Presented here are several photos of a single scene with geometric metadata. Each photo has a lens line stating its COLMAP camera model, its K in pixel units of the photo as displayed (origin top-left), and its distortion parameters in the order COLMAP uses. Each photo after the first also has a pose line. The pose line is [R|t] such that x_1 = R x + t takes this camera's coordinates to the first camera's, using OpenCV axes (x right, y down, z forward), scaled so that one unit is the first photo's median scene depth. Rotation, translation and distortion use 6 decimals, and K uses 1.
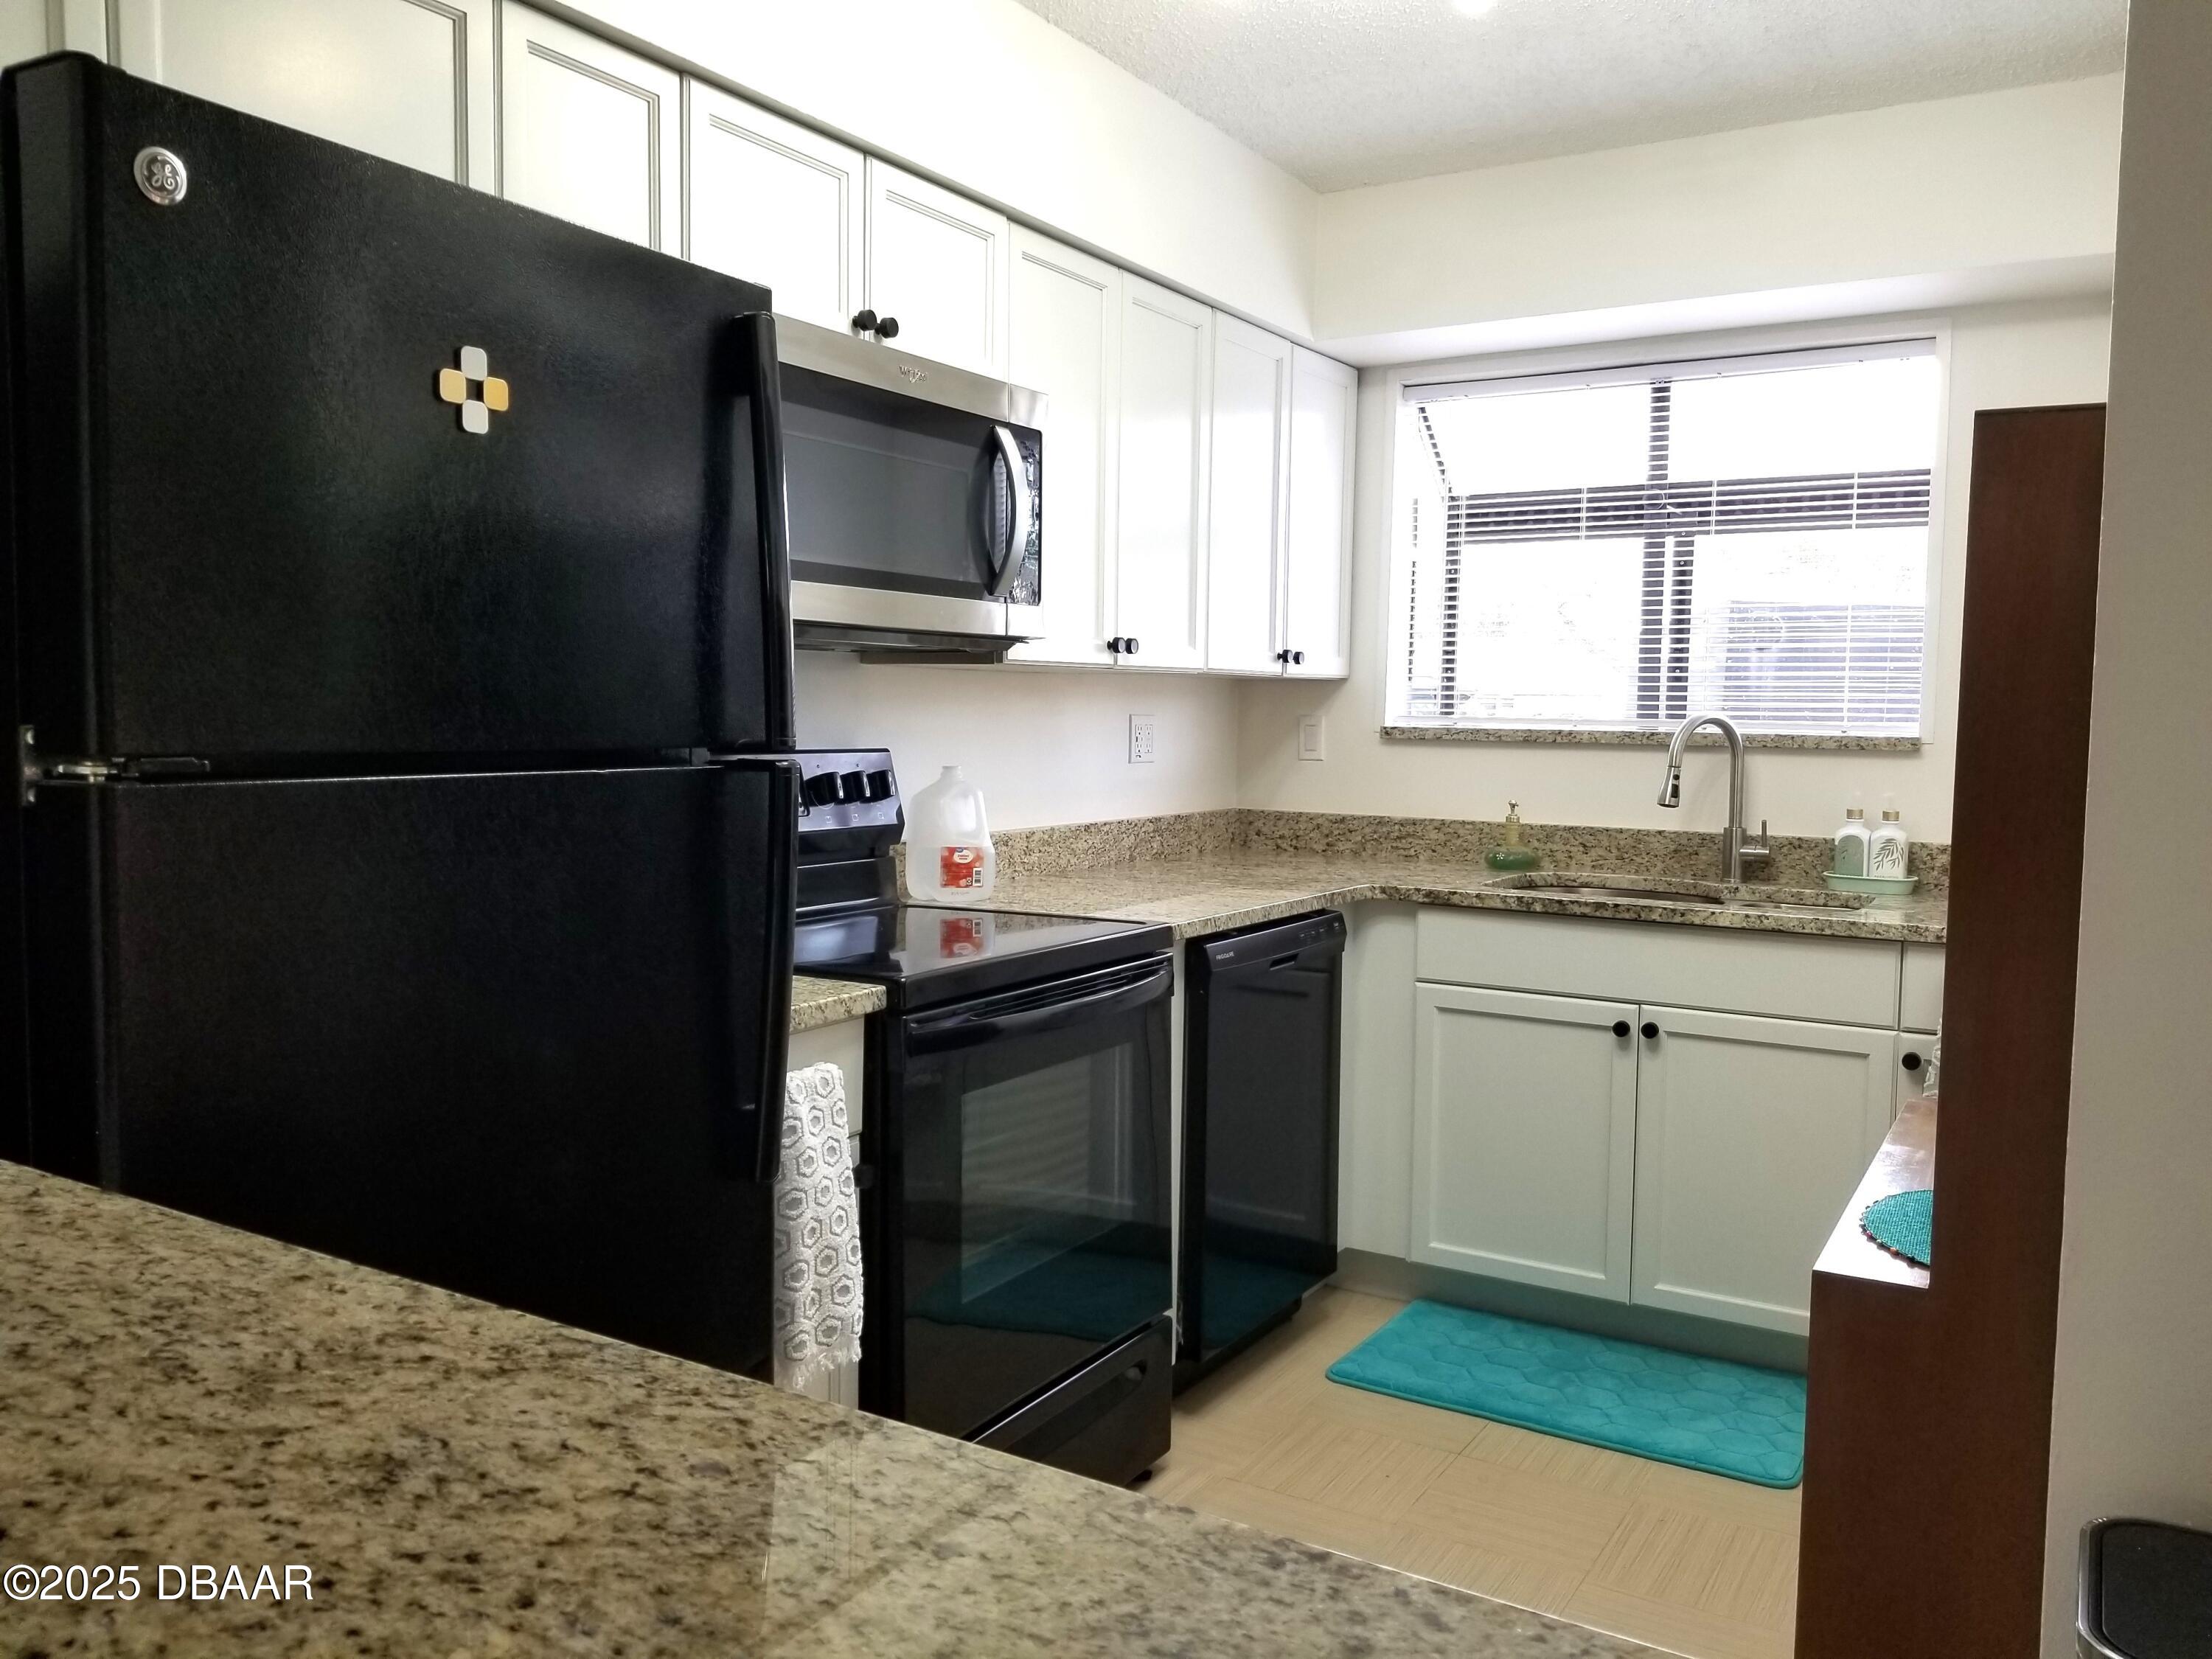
lens RADIAL K [[1724.2, 0, 1072.9], [0, 1724.2, 831.8], [0, 0, 1]] dist [0.071003, -0.123657]
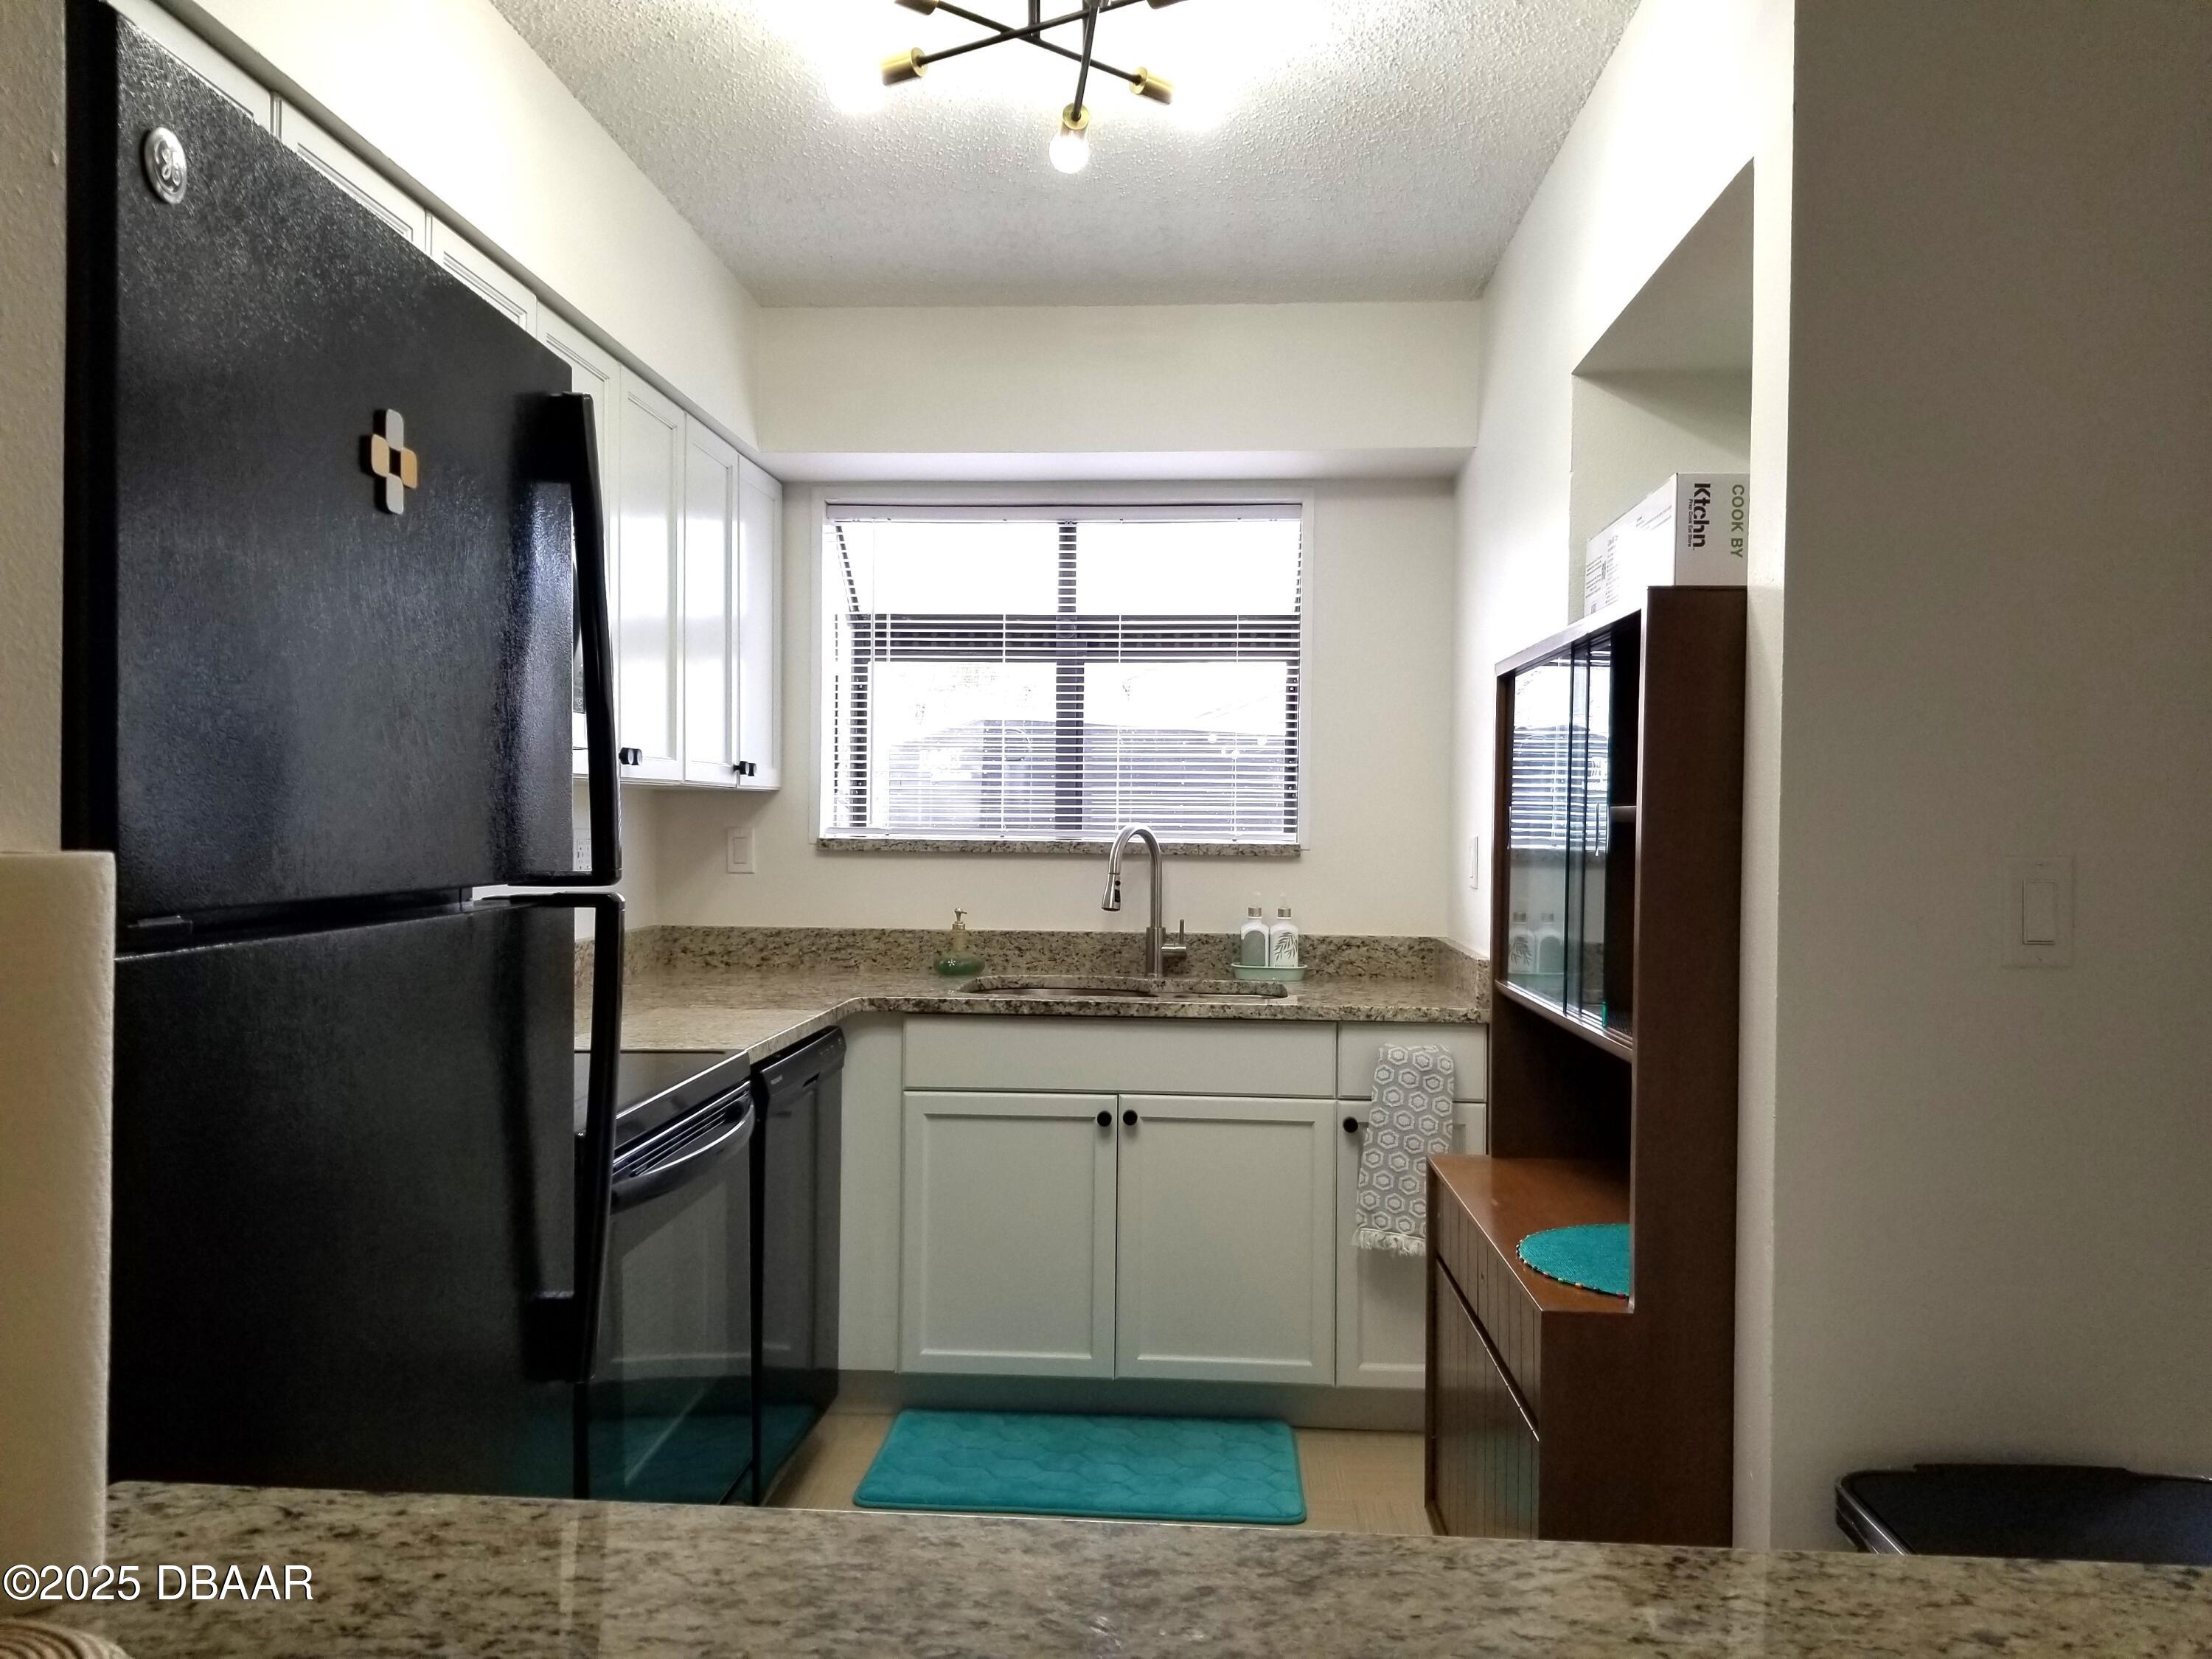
lens RADIAL K [[1724.2, 0, 1111.6], [0, 1724.2, 852.8], [0, 0, 1]] dist [0.071003, -0.123657]
pose [[0.883405, -0.015028, 0.468369, -0.166378], [0.037799, 0.998514, -0.039254, -0.008233], [-0.467083, 0.052381, 0.882660, 0.043655]]
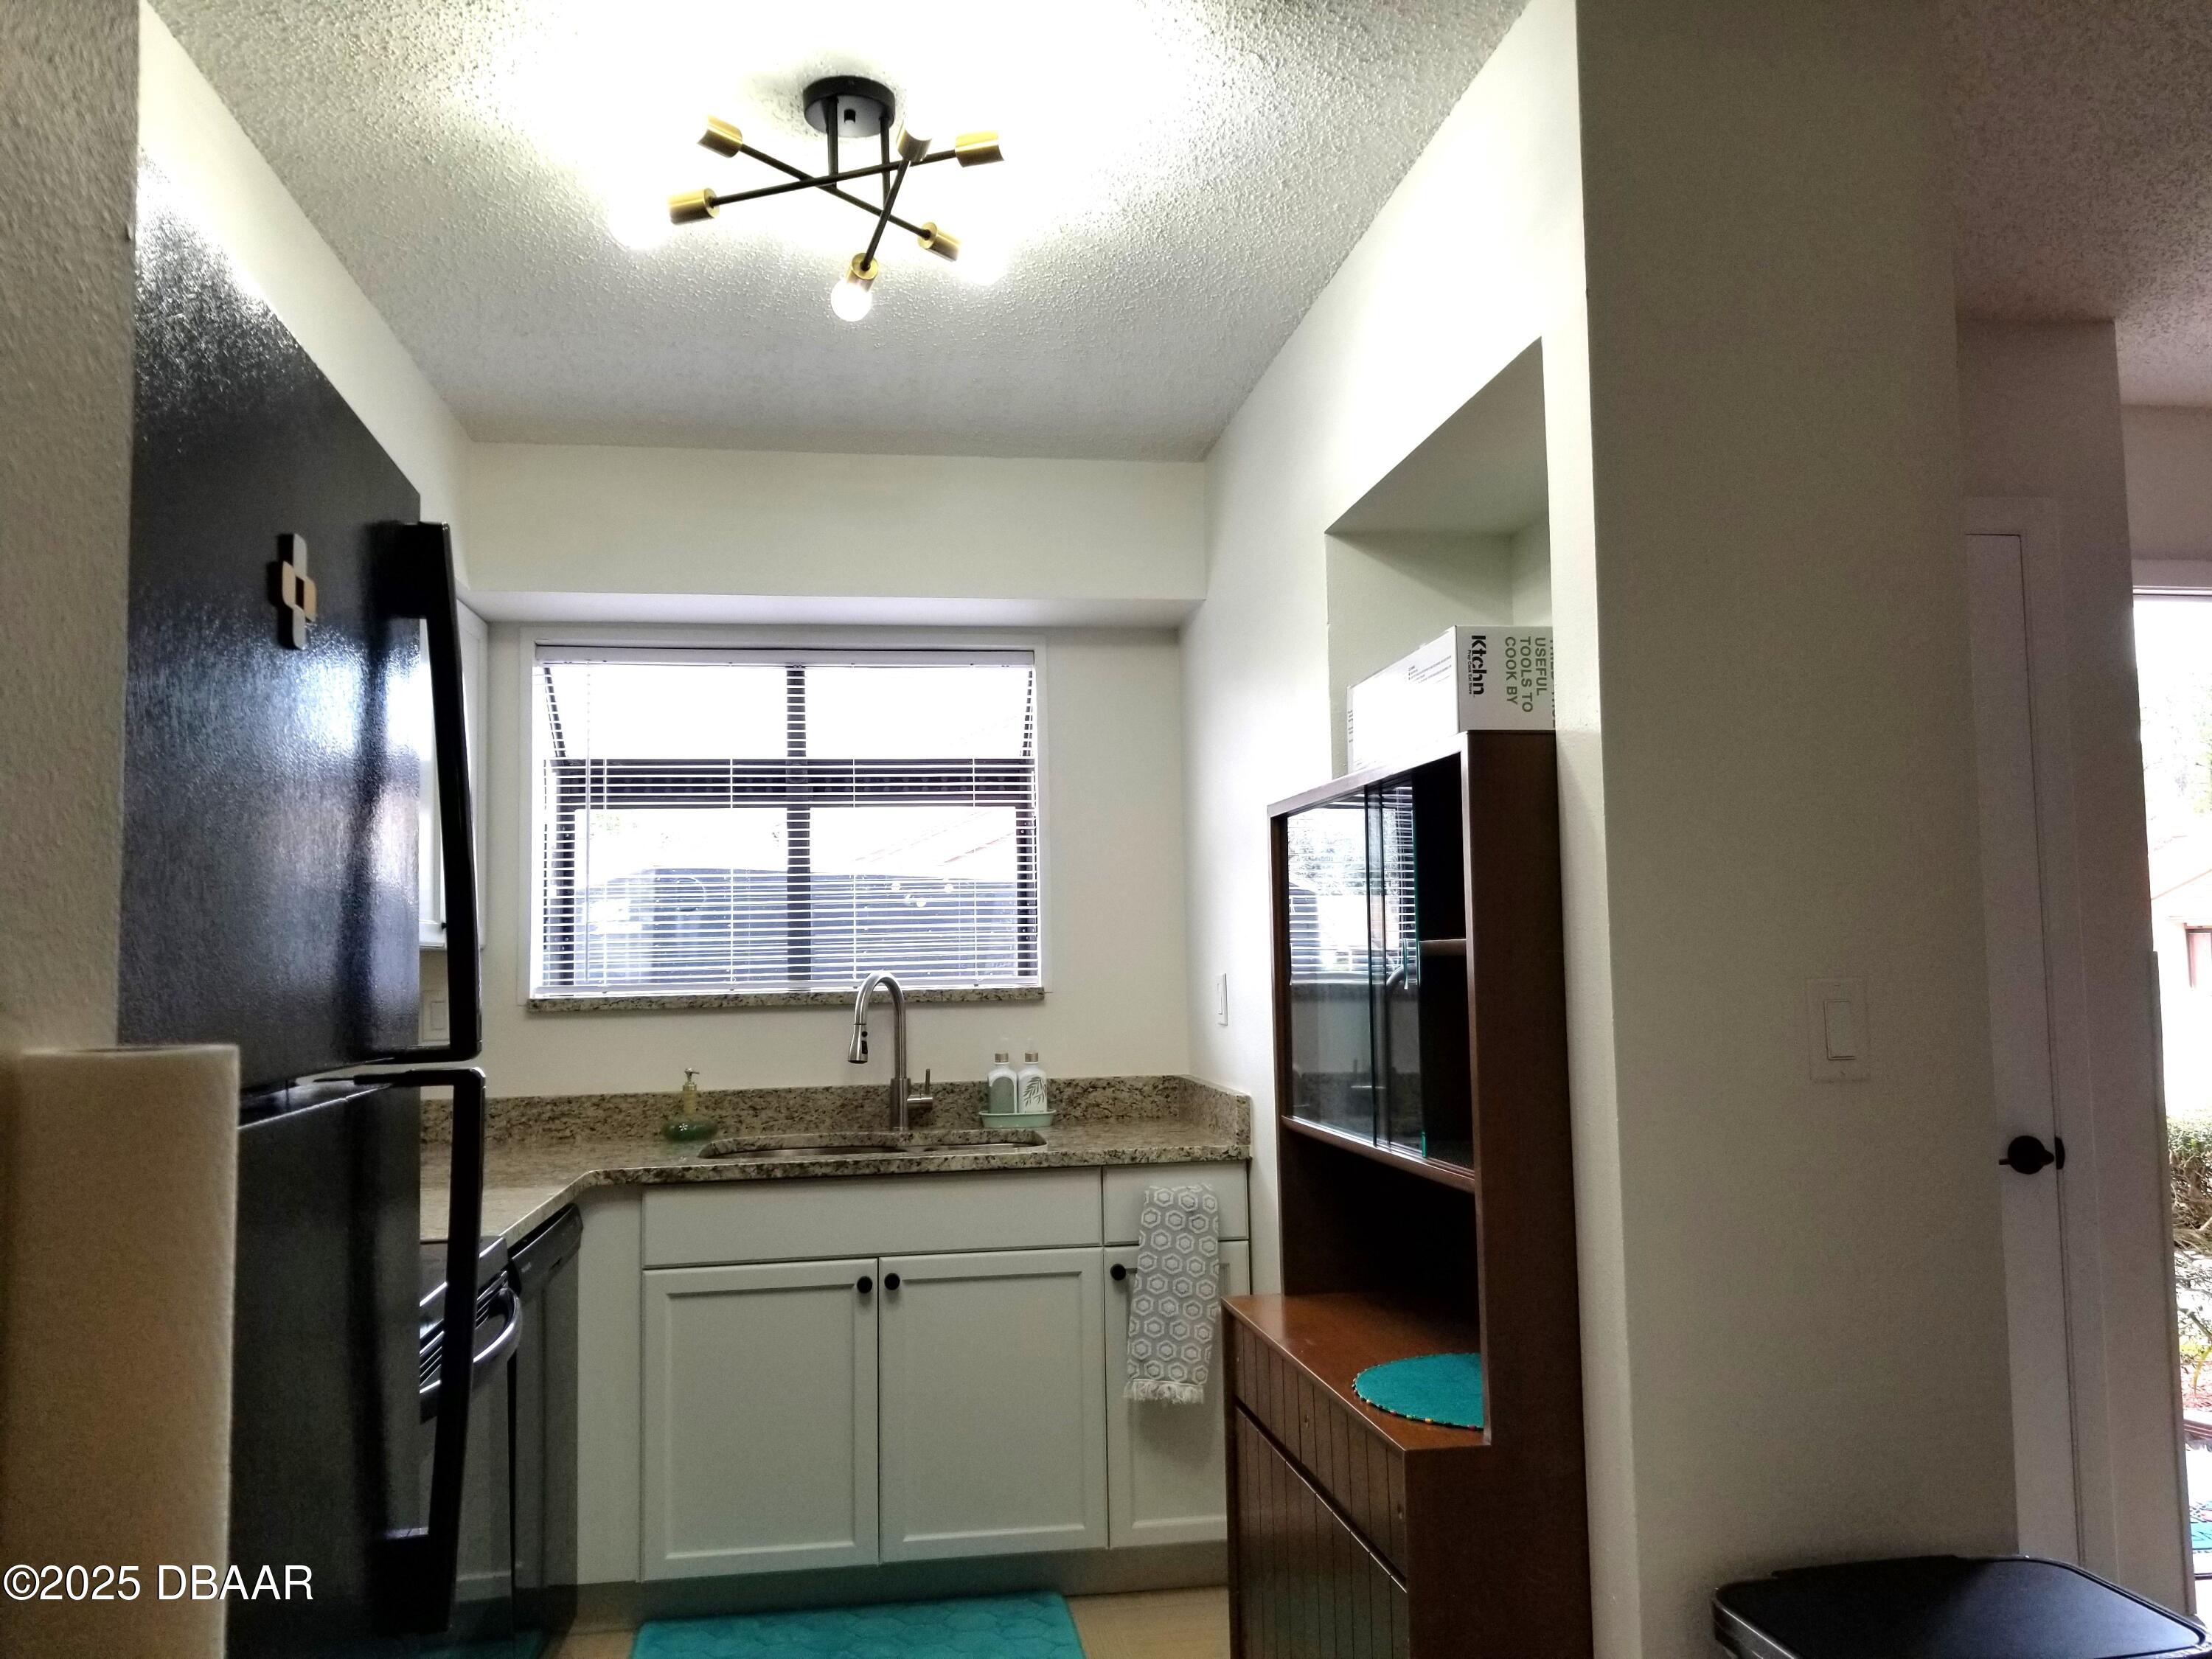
lens RADIAL K [[1724.2, 0, 1134.2], [0, 1724.2, 845.1], [0, 0, 1]] dist [0.071003, -0.123657]
pose [[0.763205, 0.013352, 0.646019, -0.211205], [0.078861, 0.990388, -0.113635, -0.013302], [-0.641327, 0.137672, 0.754816, 0.086374]]
